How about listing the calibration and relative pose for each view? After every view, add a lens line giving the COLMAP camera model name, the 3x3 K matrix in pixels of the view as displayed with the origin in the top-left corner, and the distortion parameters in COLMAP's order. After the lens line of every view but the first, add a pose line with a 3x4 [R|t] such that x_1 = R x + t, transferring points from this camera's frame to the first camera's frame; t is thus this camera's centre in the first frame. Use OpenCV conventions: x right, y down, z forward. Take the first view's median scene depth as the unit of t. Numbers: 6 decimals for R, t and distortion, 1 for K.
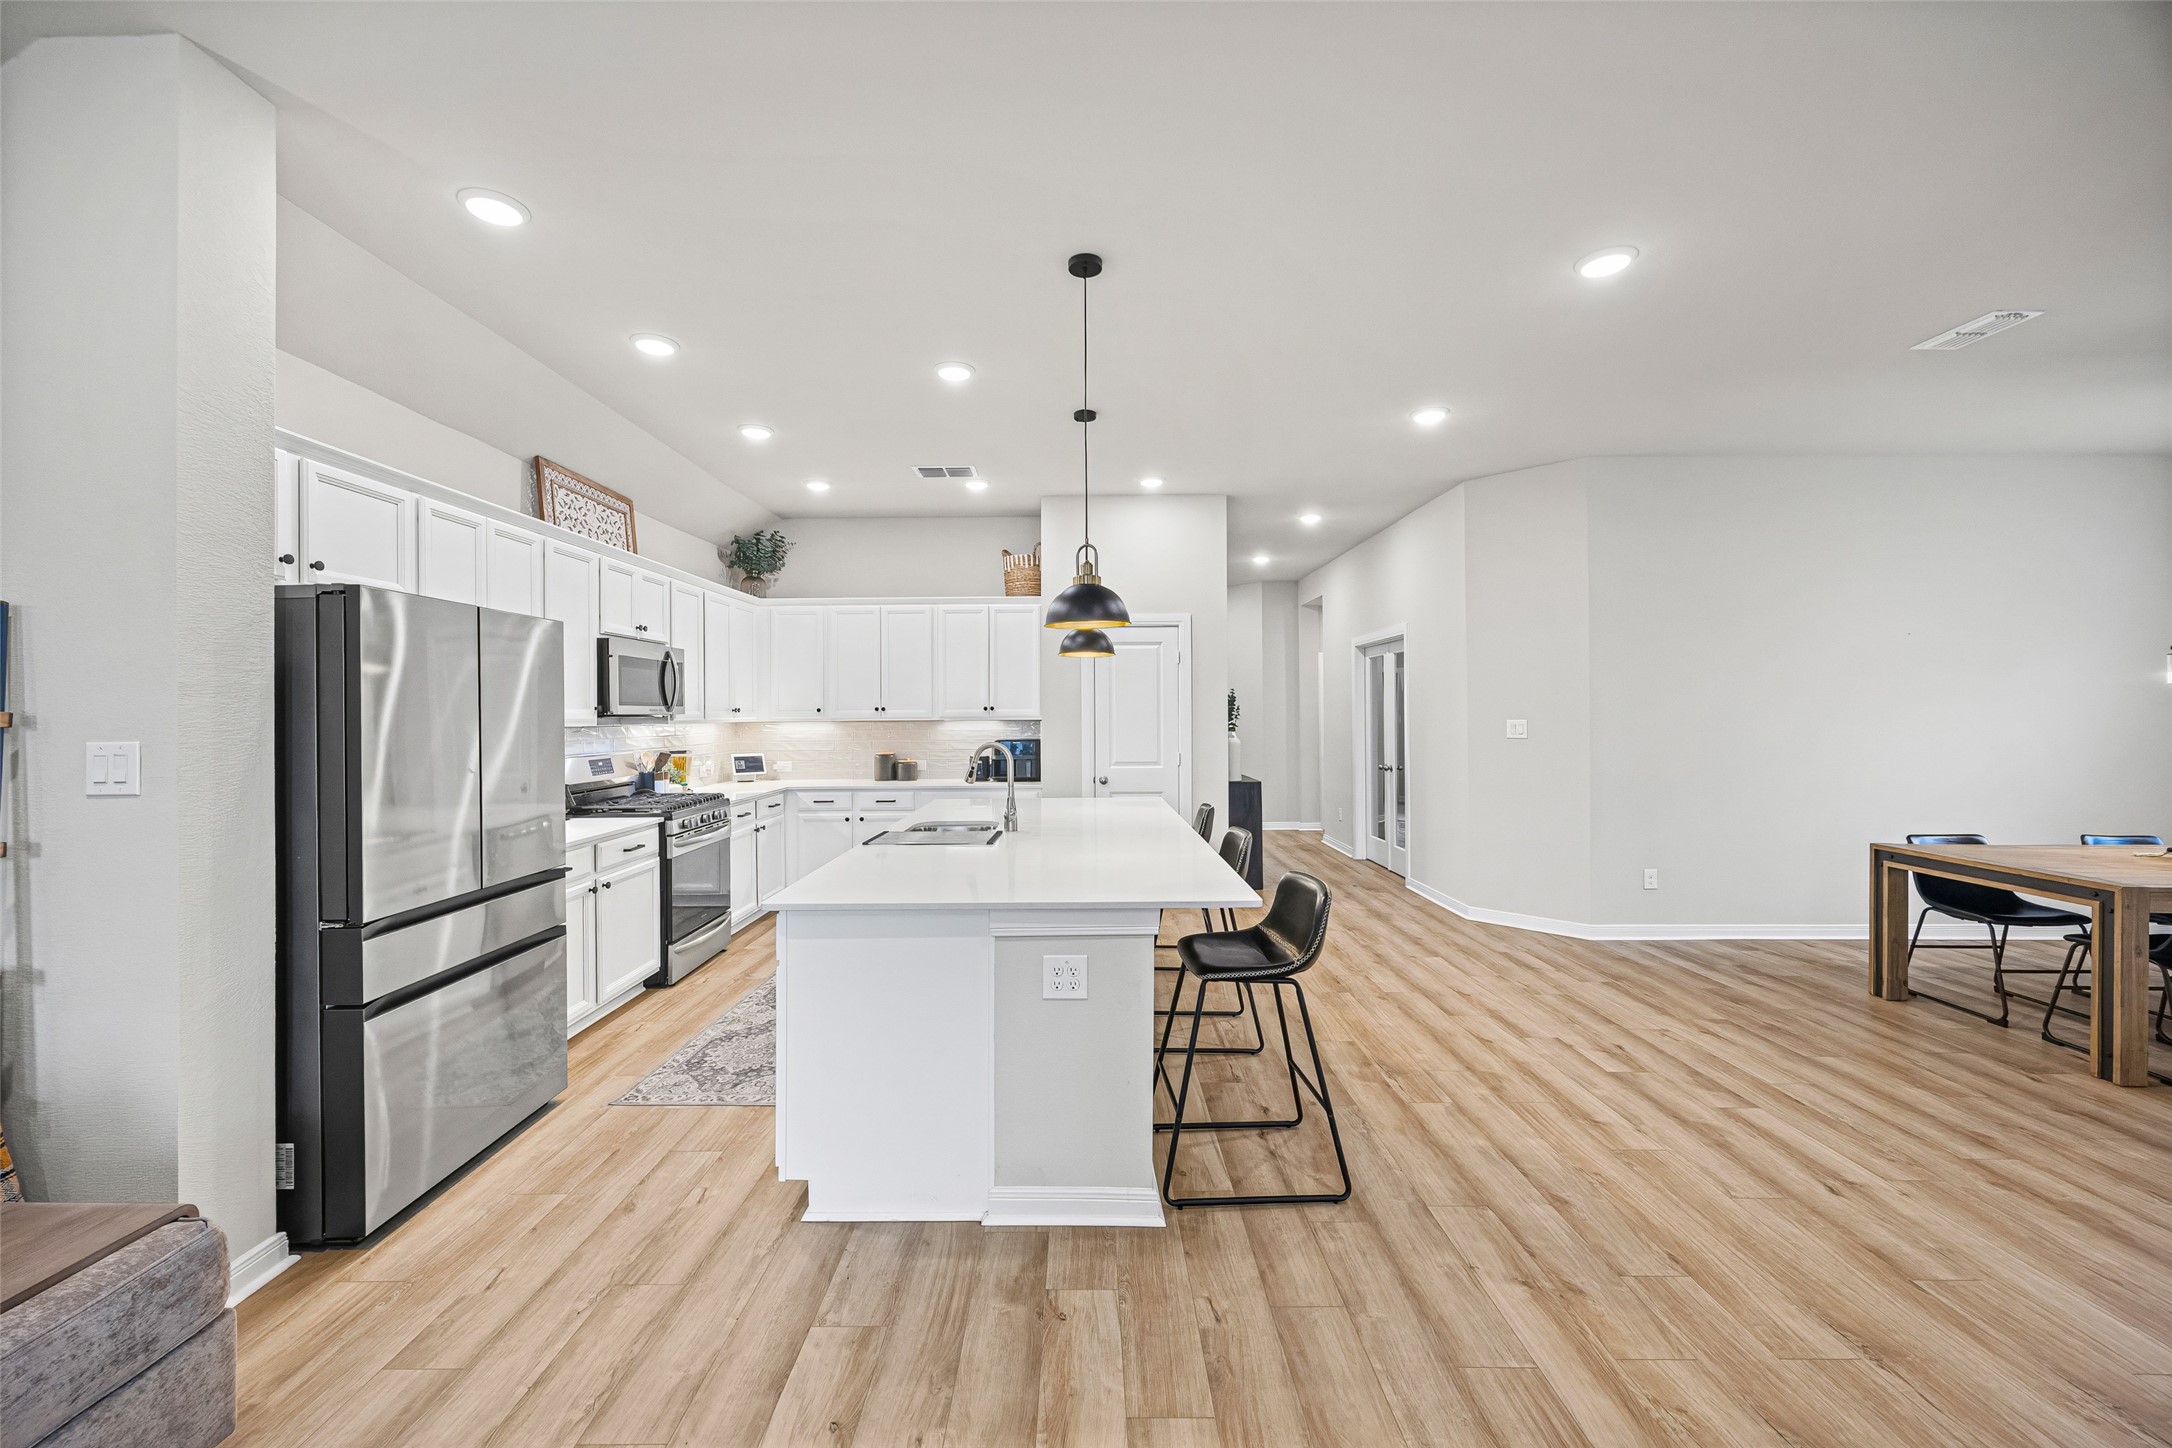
lens RADIAL K [[847.7, 0, 1077.7], [0, 847.7, 711.0], [0, 0, 1]] dist [0.002053, -0.001176]
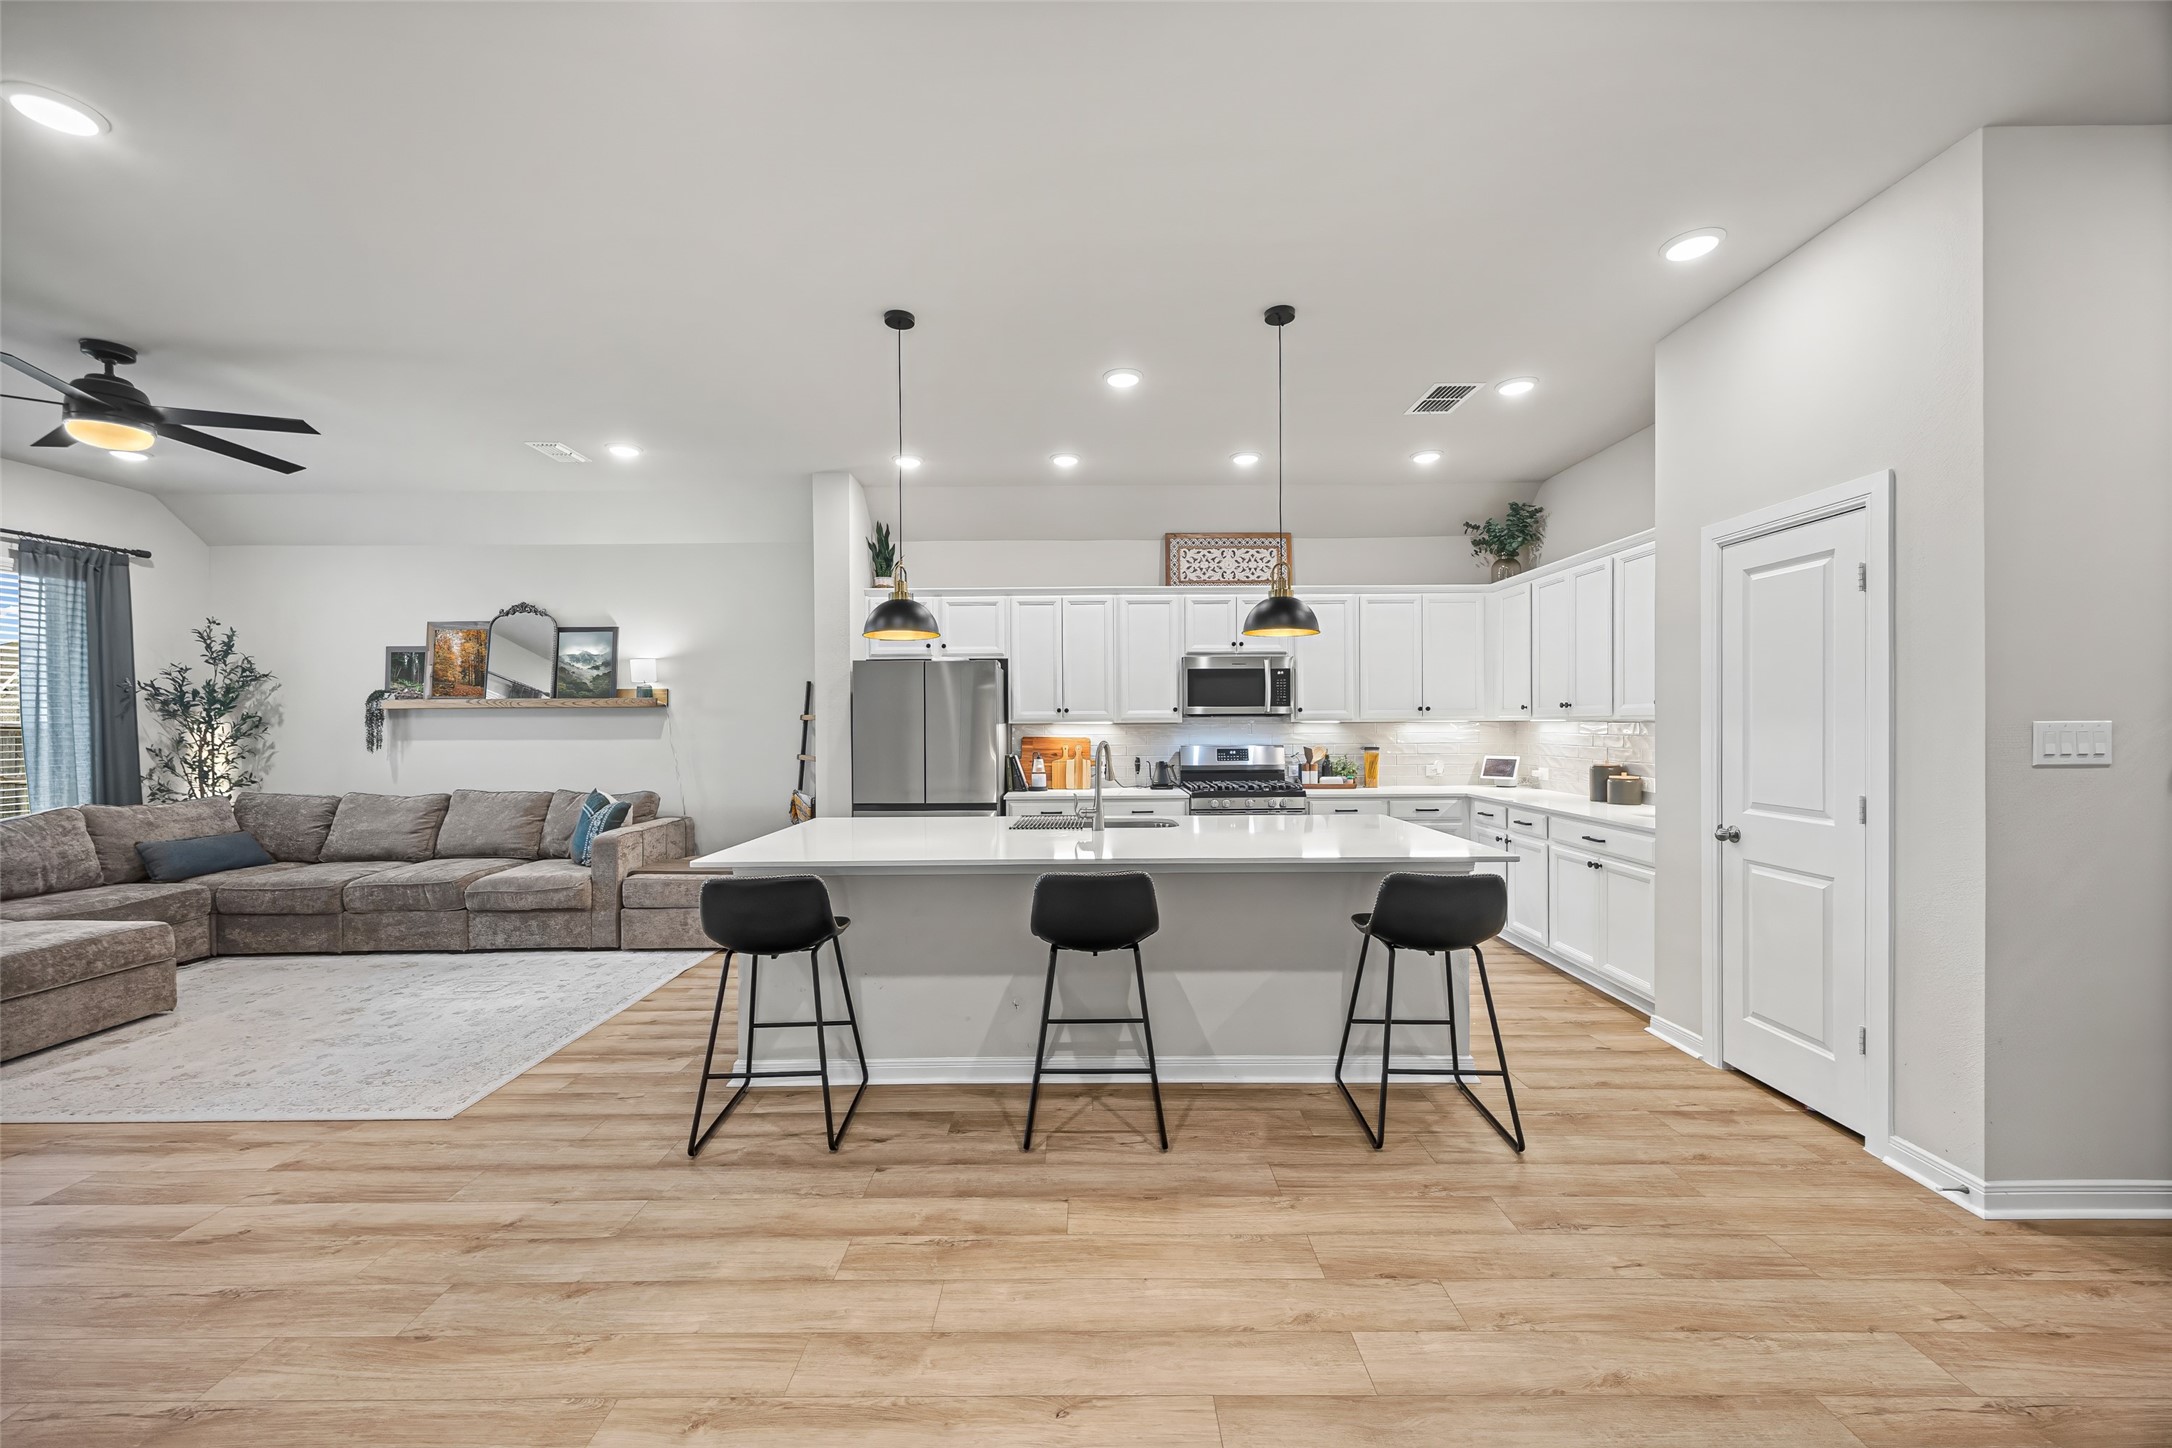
lens RADIAL K [[847.7, 0, 1083.2], [0, 847.7, 726.0], [0, 0, 1]] dist [0.002053, -0.001176]
pose [[0.001472, 0.010826, -0.999940, 0.945187], [0.009575, 0.999895, 0.010840, 0.008437], [0.999953, -0.009590, 0.001368, 1.014547]]
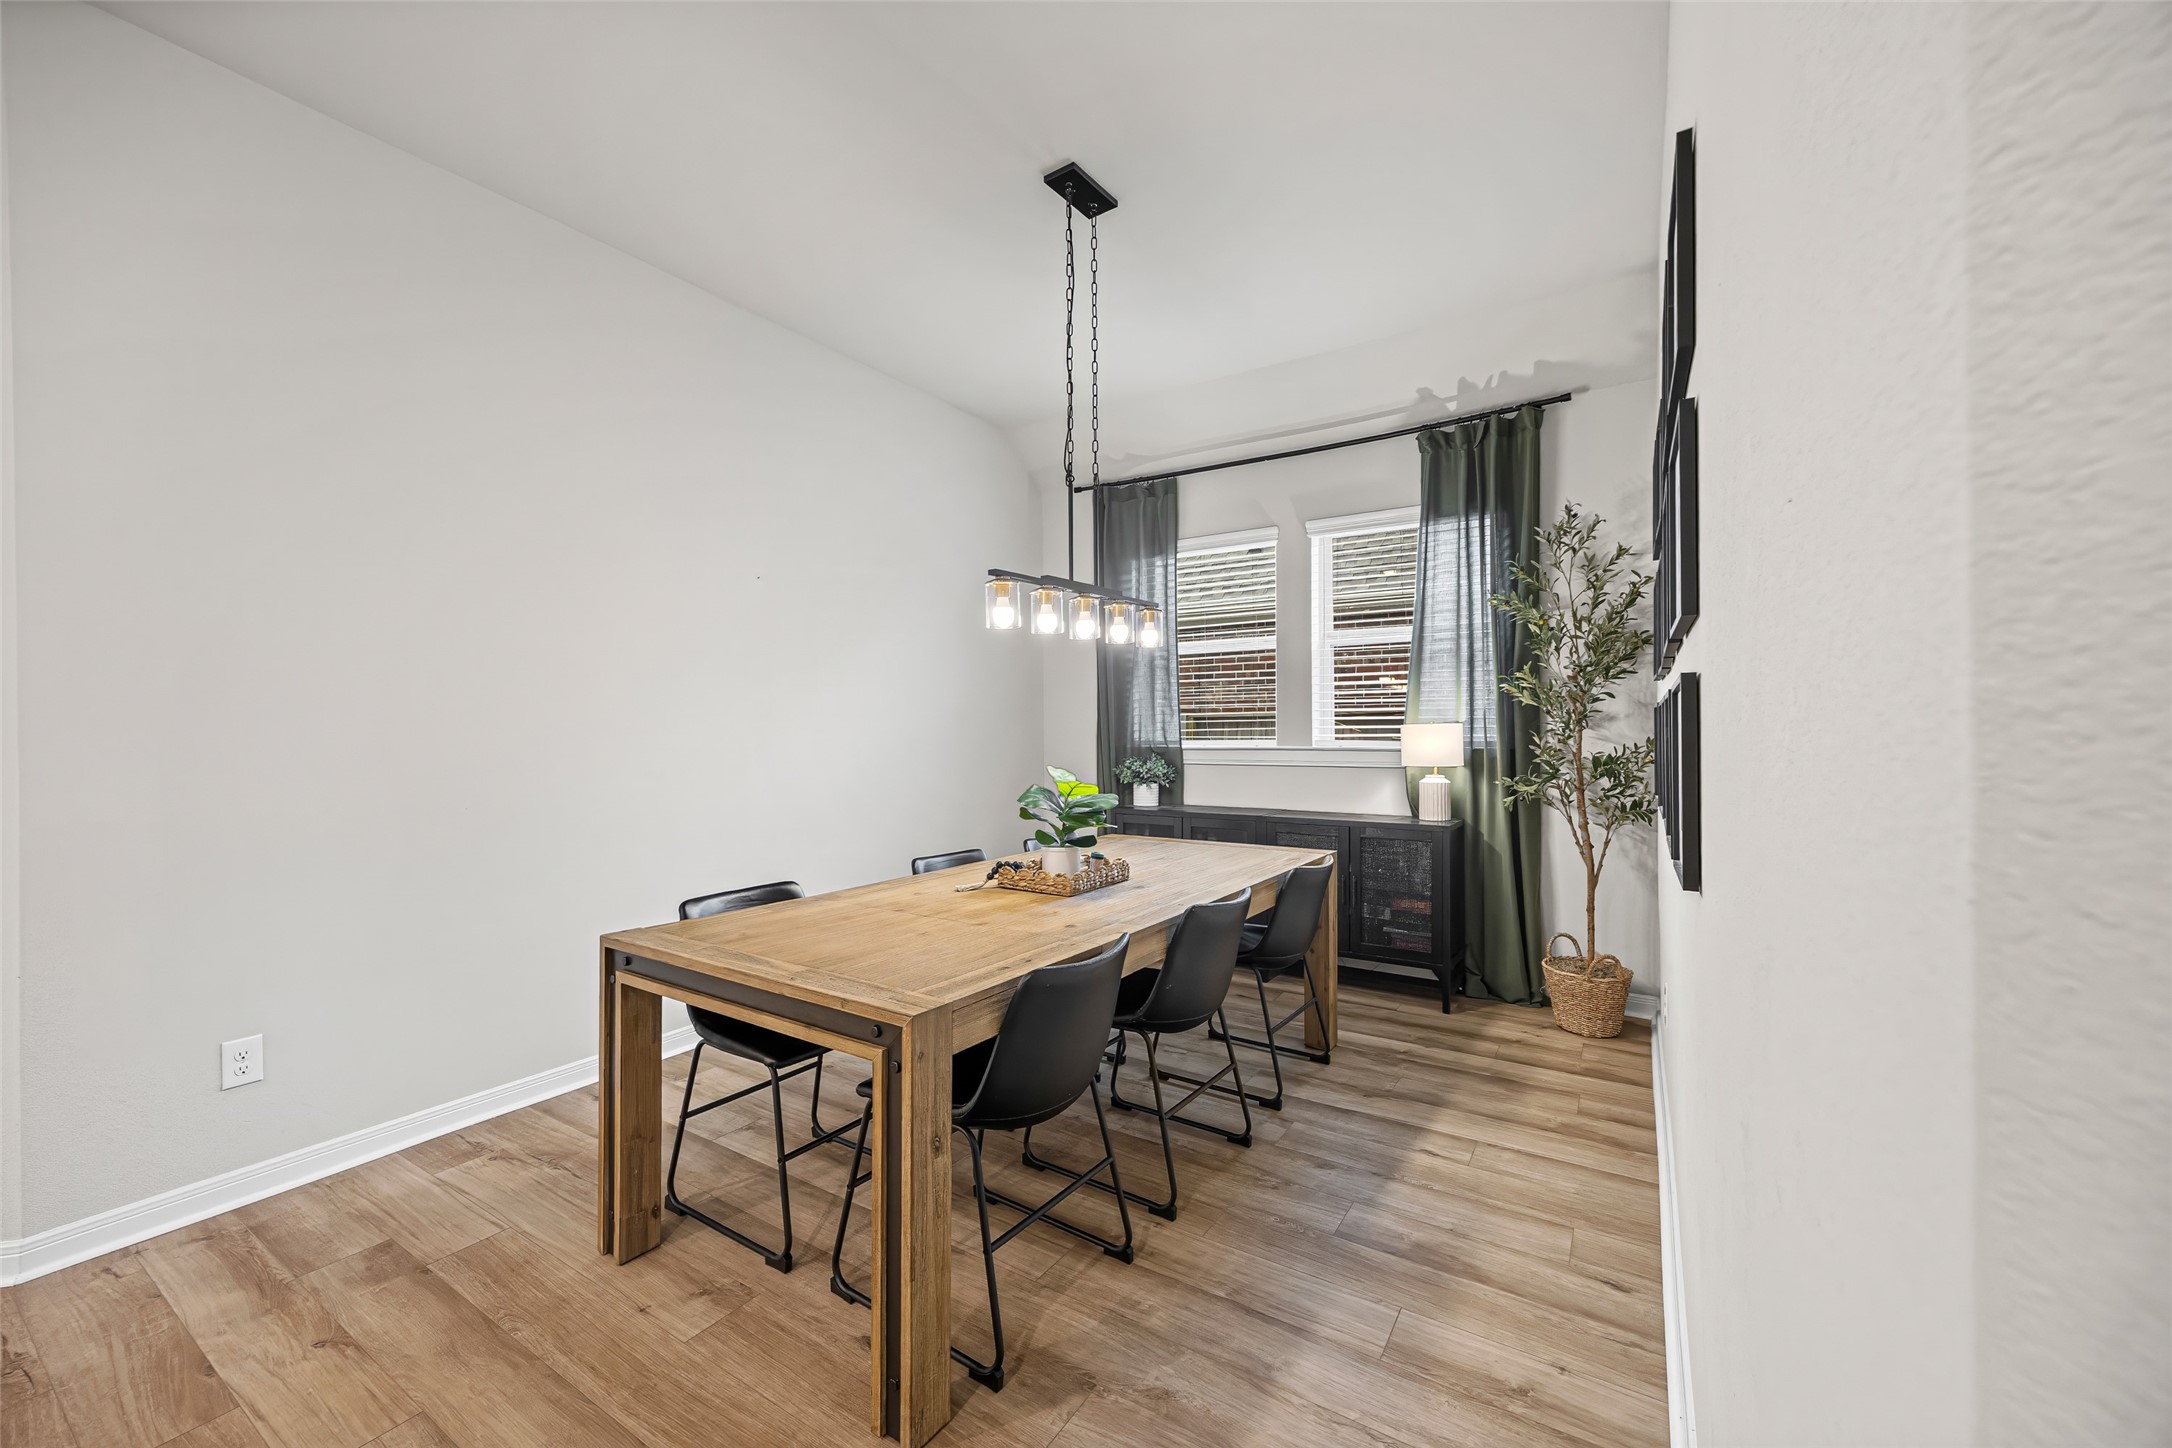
lens RADIAL K [[847.7, 0, 1083.6], [0, 847.7, 729.5], [0, 0, 1]] dist [0.002053, -0.001176]
pose [[0.539674, -0.000403, 0.841874, 0.788698], [0.003136, 0.999994, -0.001532, 0.047168], [-0.841868, 0.003466, 0.539672, 0.592959]]
